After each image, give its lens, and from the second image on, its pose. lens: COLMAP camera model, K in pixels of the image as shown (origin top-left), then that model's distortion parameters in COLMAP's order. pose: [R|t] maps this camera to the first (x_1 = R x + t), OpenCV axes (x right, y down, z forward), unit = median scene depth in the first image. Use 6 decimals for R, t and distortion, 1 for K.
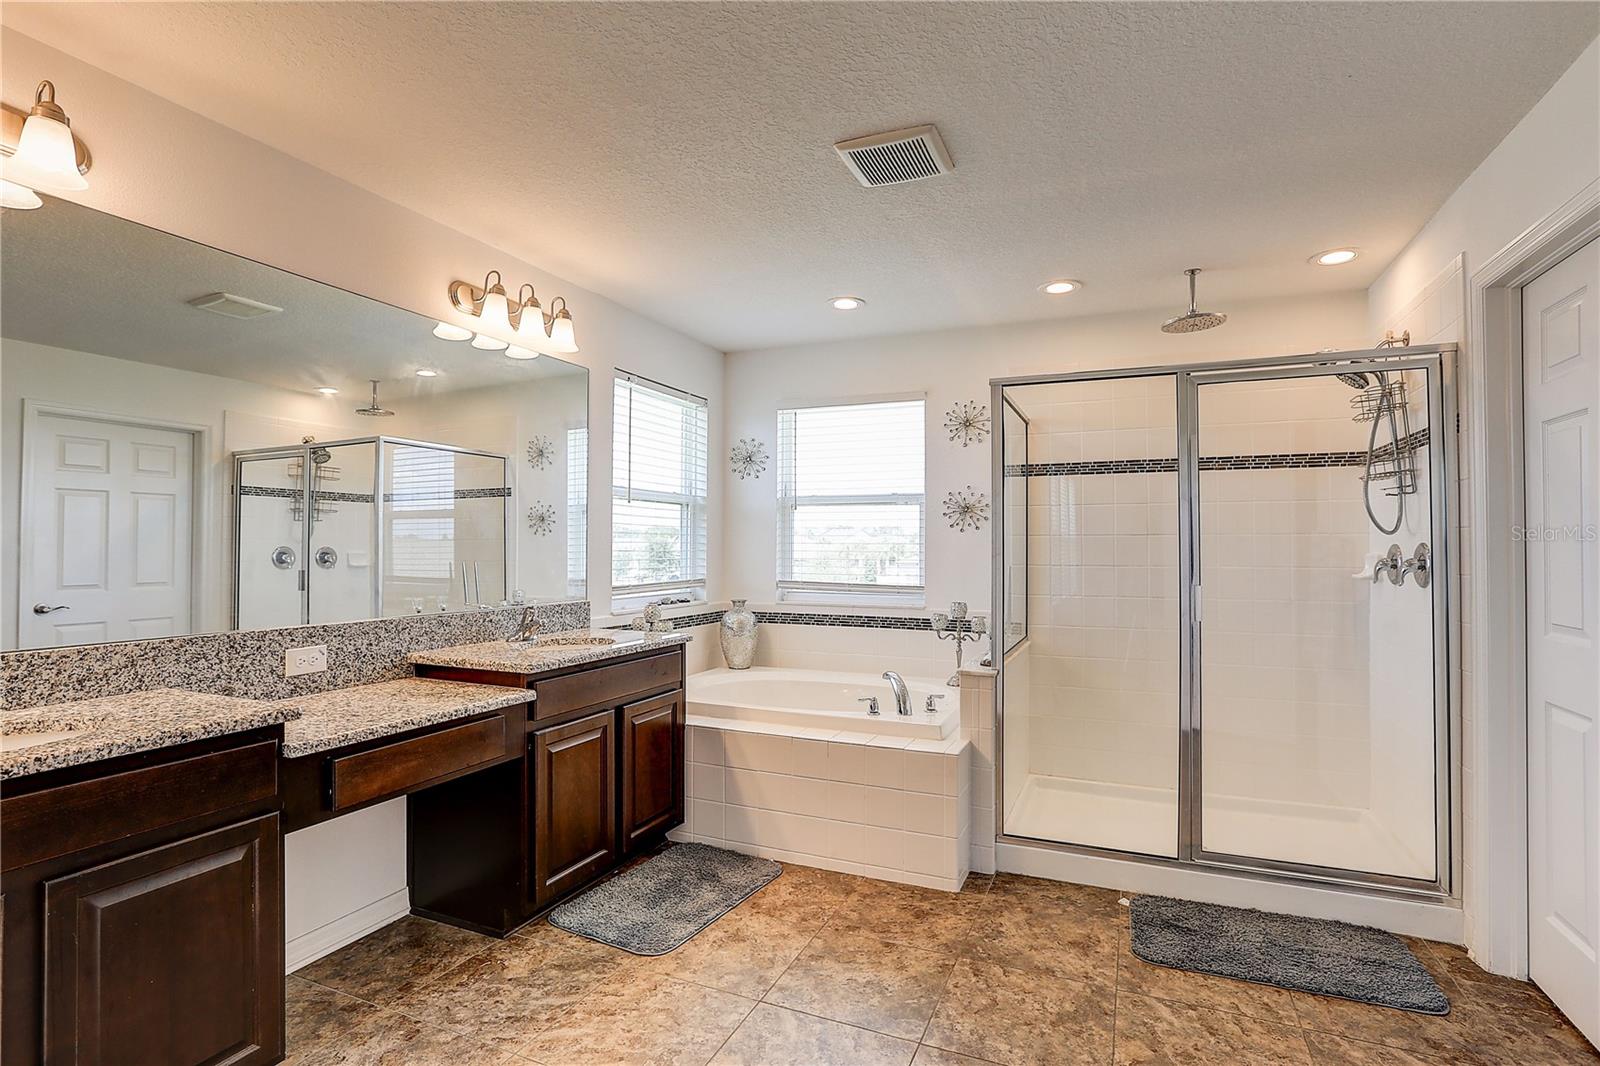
lens RADIAL K [[775.8, 0, 800.0], [0, 775.8, 533.0], [0, 0, 1]] dist [-0.061941, 0.031825]
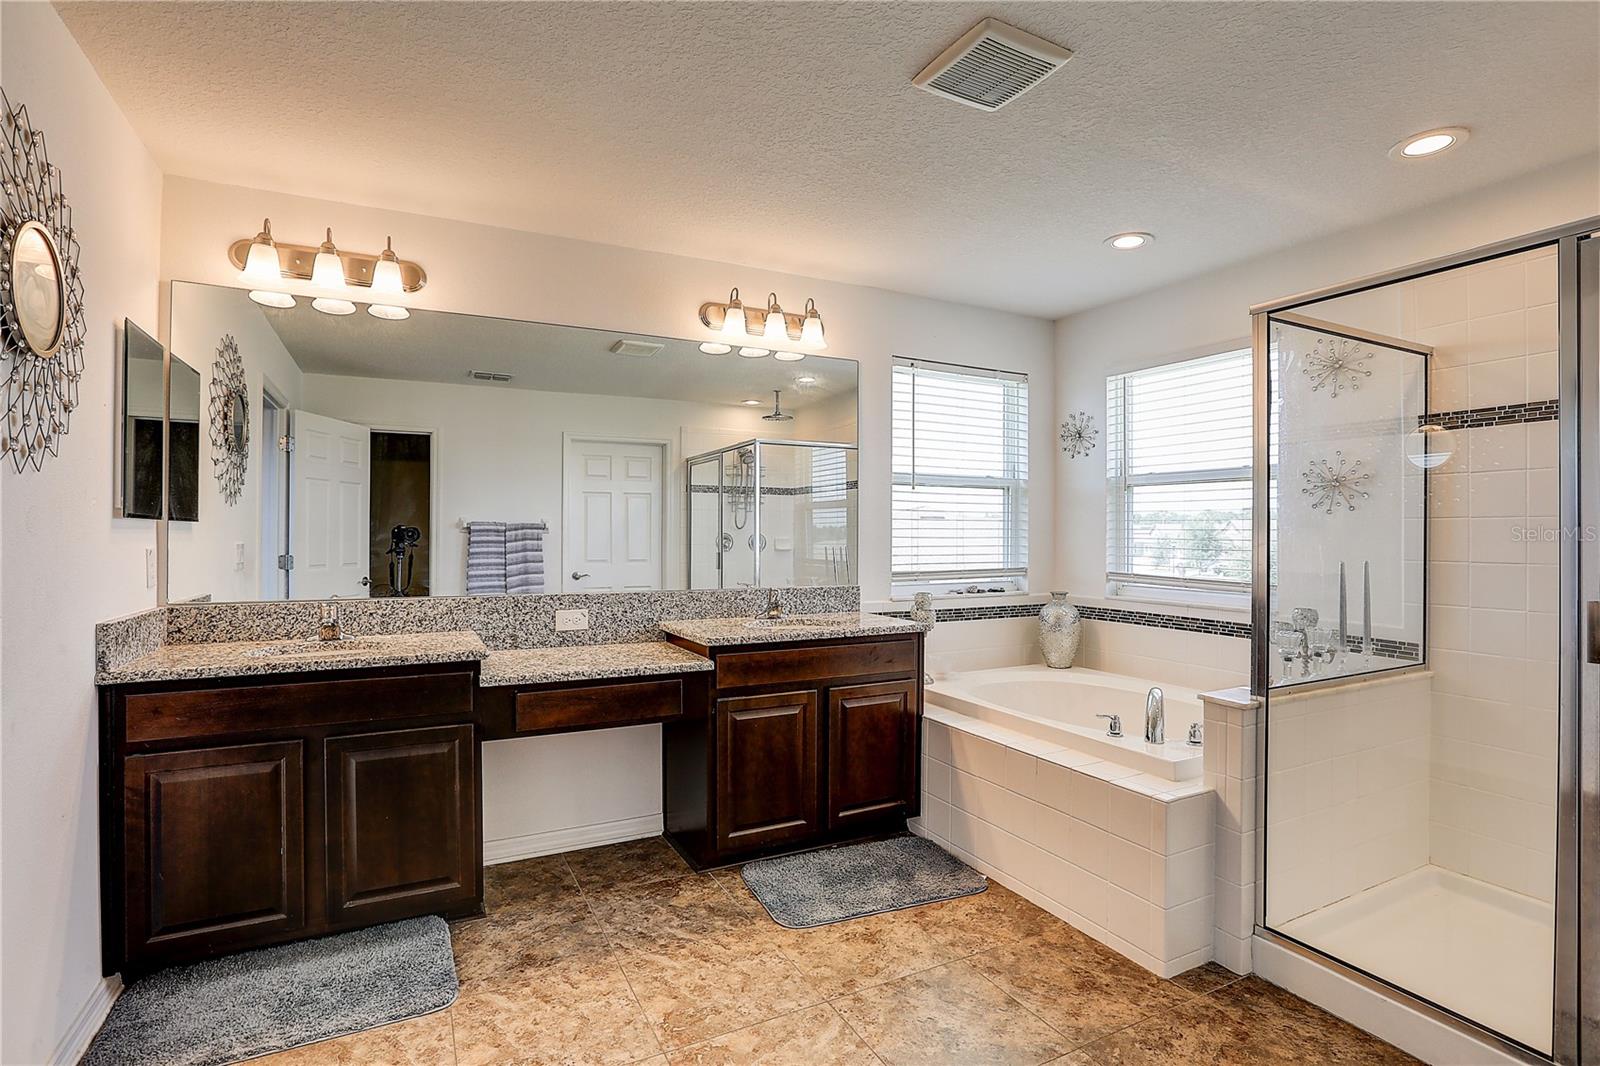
lens RADIAL K [[775.8, 0, 800.0], [0, 775.8, 533.0], [0, 0, 1]] dist [-0.061941, 0.031825]
pose [[0.776158, 0.001545, -0.630537, 0.376850], [0.010194, 0.999836, 0.014998, 0.001226], [0.630456, -0.018069, 0.776015, 0.165961]]
